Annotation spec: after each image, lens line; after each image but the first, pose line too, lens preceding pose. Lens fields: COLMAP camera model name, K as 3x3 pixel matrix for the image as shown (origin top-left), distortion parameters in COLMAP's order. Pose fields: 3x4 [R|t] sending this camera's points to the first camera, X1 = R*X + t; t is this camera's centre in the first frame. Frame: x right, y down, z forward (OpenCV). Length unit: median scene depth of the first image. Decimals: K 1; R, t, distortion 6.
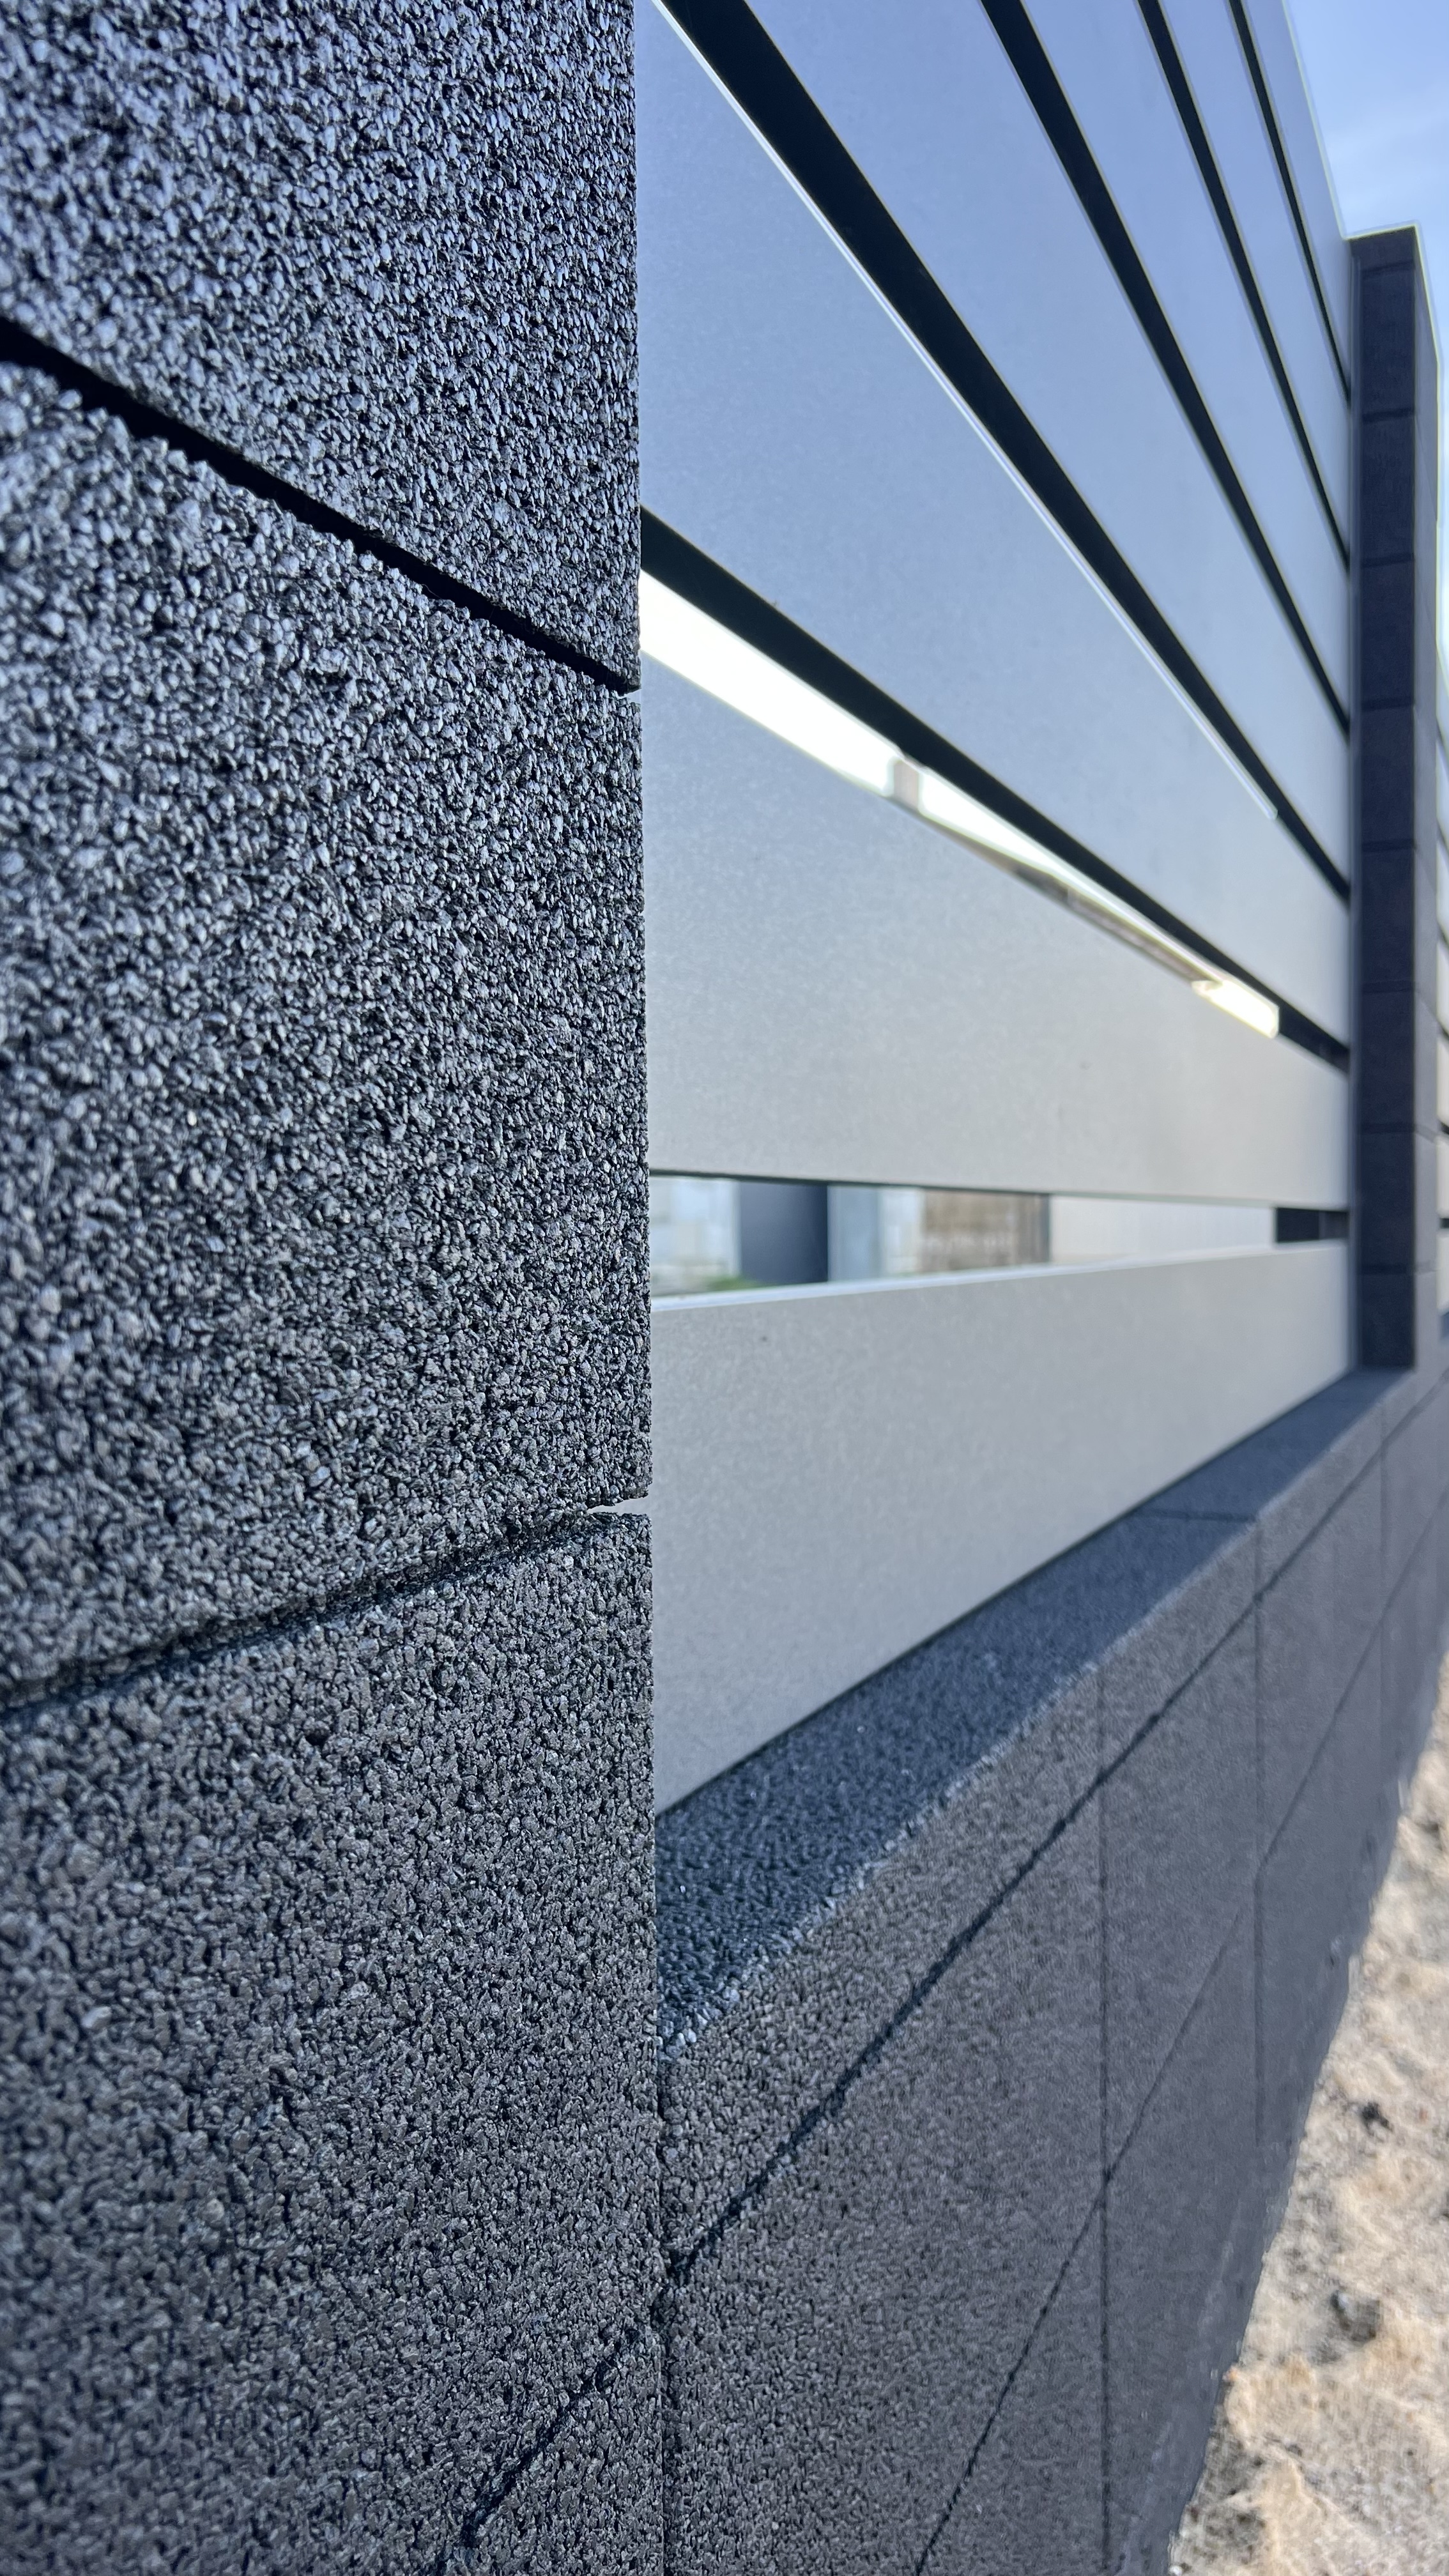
lens RADIAL K [[2009.7, 0, 724.5], [0, 2009.7, 1288.0], [0, 0, 1]] dist [0.050165, -0.052209]
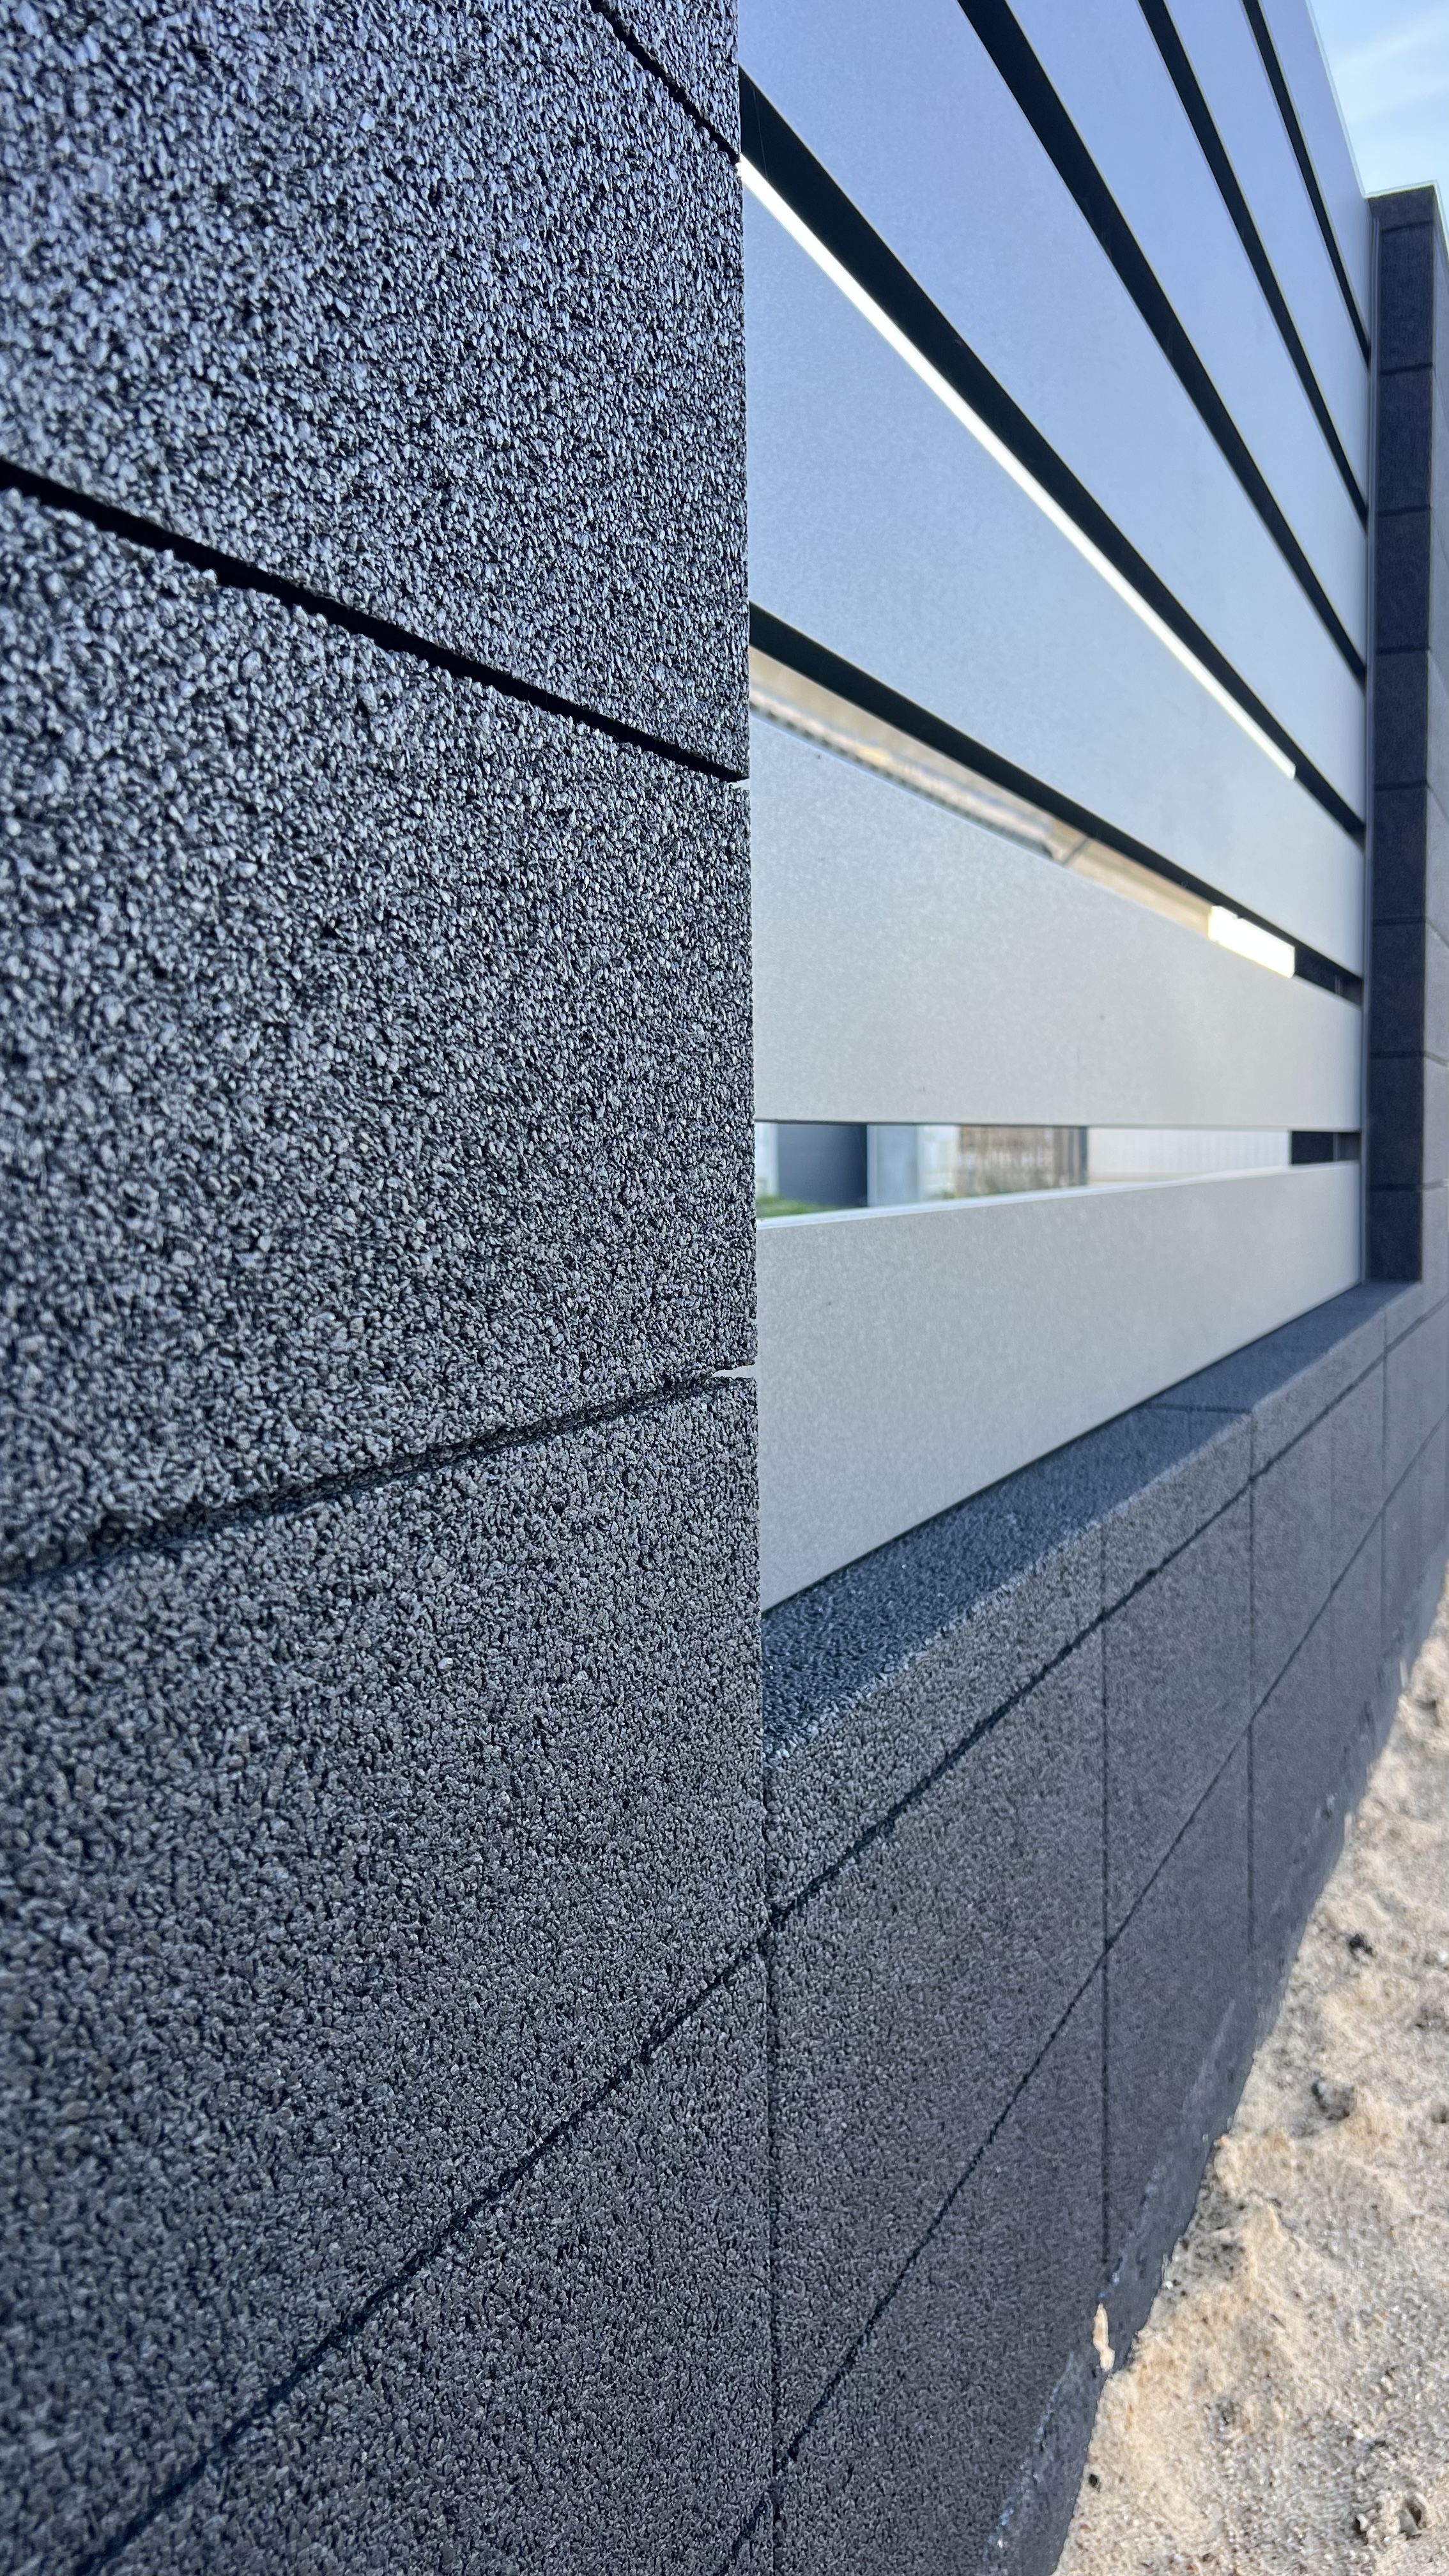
lens RADIAL K [[1993.2, 0, 726.1], [0, 1993.2, 1298.4], [0, 0, 1]] dist [0.084553, -0.097173]
pose [[0.999841, -0.002601, -0.017652, -0.033686], [0.003413, 0.998928, 0.046160, -0.005628], [0.017513, -0.046213, 0.998778, -0.374925]]
